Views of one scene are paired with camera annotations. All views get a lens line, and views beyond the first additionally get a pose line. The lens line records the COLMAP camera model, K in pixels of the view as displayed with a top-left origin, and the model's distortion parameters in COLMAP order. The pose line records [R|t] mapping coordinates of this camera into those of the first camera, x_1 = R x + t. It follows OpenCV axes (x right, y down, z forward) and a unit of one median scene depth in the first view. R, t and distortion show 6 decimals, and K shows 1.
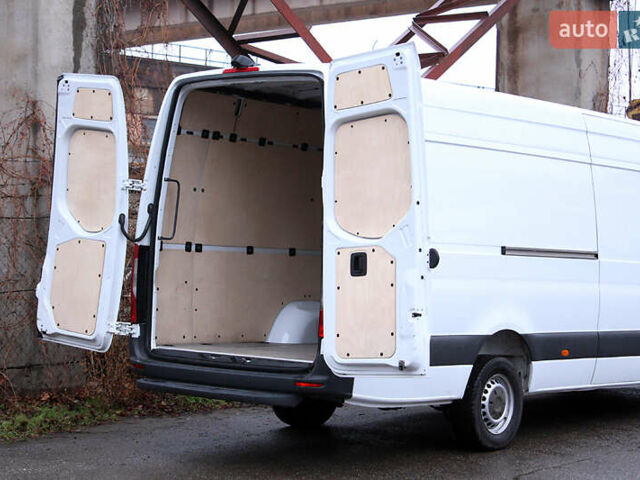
lens RADIAL K [[1388.7, 0, 310.2], [0, 1388.7, 239.0], [0, 0, 1]] dist [0.000927, 0.136270]
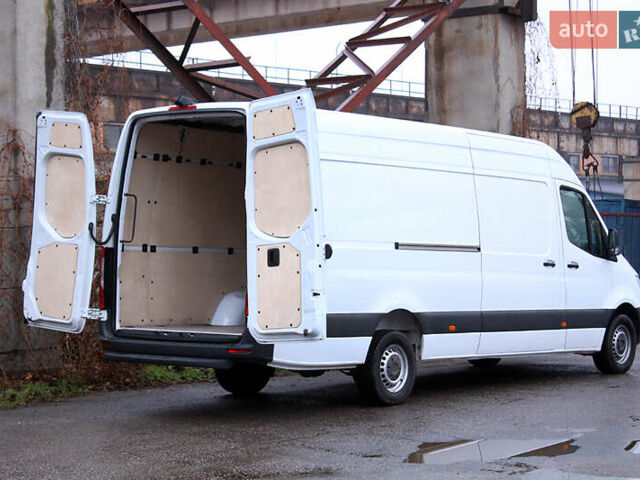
lens RADIAL K [[1520.0, 0, 320.0], [0, 1520.0, 240.0], [0, 0, 1]] dist [0.009675, 0.261270]
pose [[0.999606, -0.020116, 0.019572, 0.042757], [0.020189, 0.999790, -0.003548, 0.006413], [-0.019497, 0.003942, 0.999802, -0.364971]]
